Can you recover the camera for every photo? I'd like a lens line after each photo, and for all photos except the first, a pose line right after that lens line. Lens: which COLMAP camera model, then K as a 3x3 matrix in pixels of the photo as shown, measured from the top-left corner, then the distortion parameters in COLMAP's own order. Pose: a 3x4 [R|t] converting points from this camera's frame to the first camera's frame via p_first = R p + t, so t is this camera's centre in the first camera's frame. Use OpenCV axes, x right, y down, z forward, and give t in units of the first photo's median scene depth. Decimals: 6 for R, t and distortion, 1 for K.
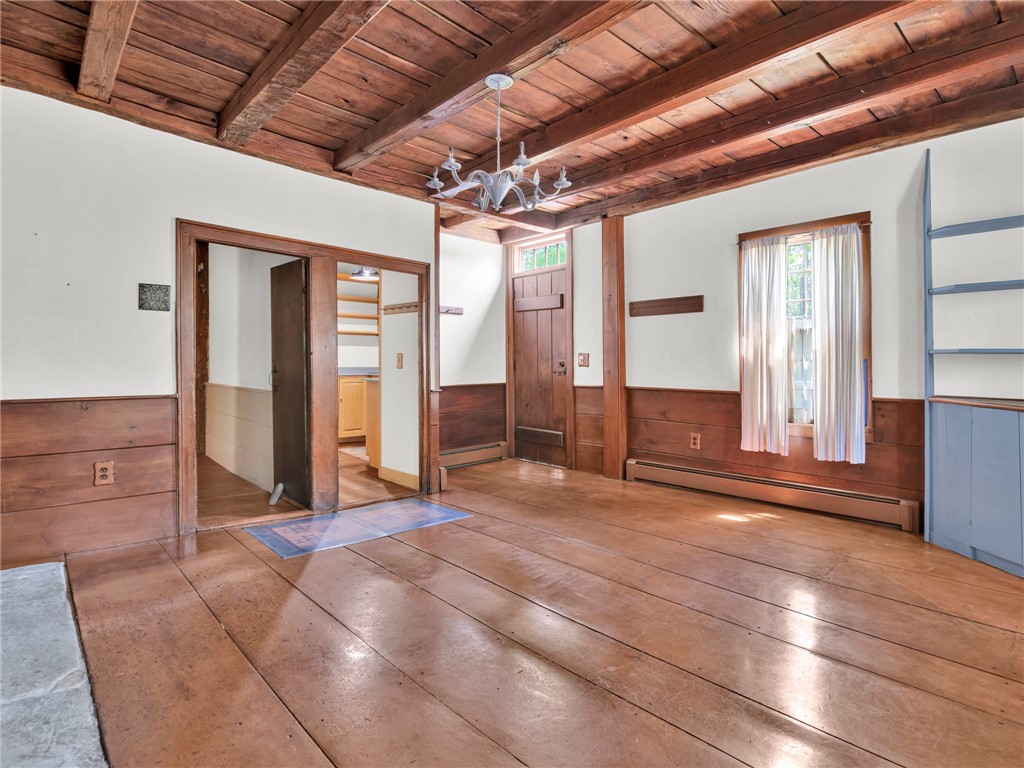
lens RADIAL K [[554.1, 0, 470.2], [0, 554.1, 361.6], [0, 0, 1]] dist [0.015024, -0.002996]
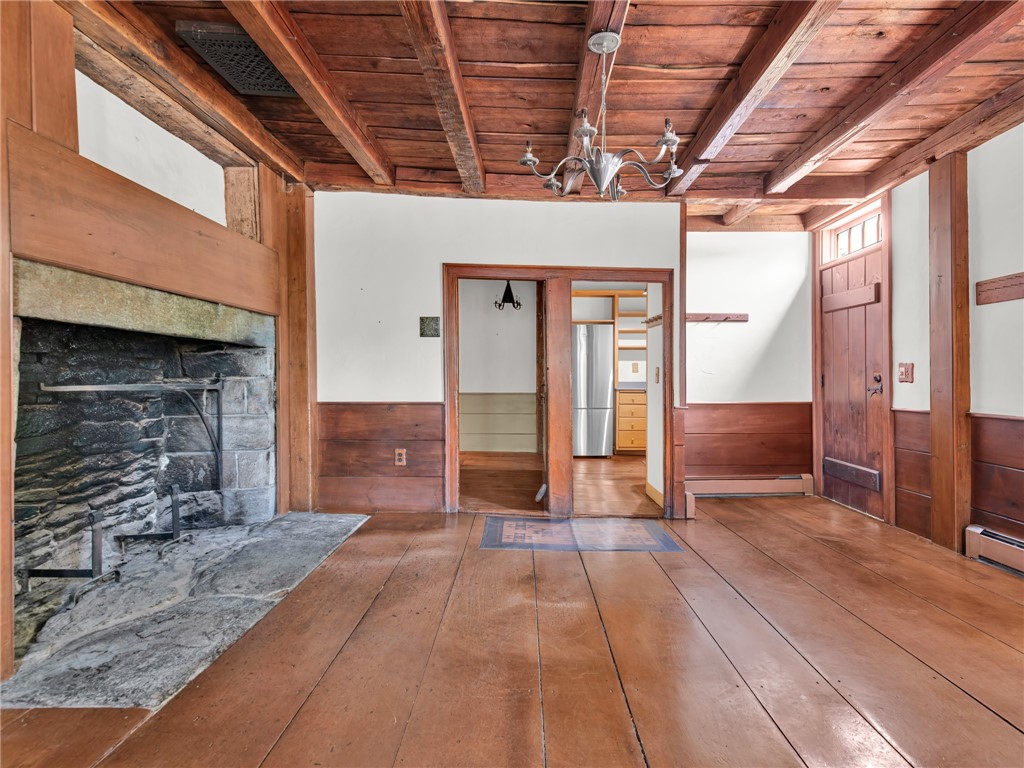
lens RADIAL K [[500.3, 0, 512.0], [0, 500.3, 384.0], [0, 0, 1]] dist [0.024433, -0.001446]
pose [[0.748116, 0.007605, -0.663525, 0.275398], [0.000953, 0.999921, 0.012535, 0.002920], [0.663568, -0.010010, 0.748049, 0.195059]]
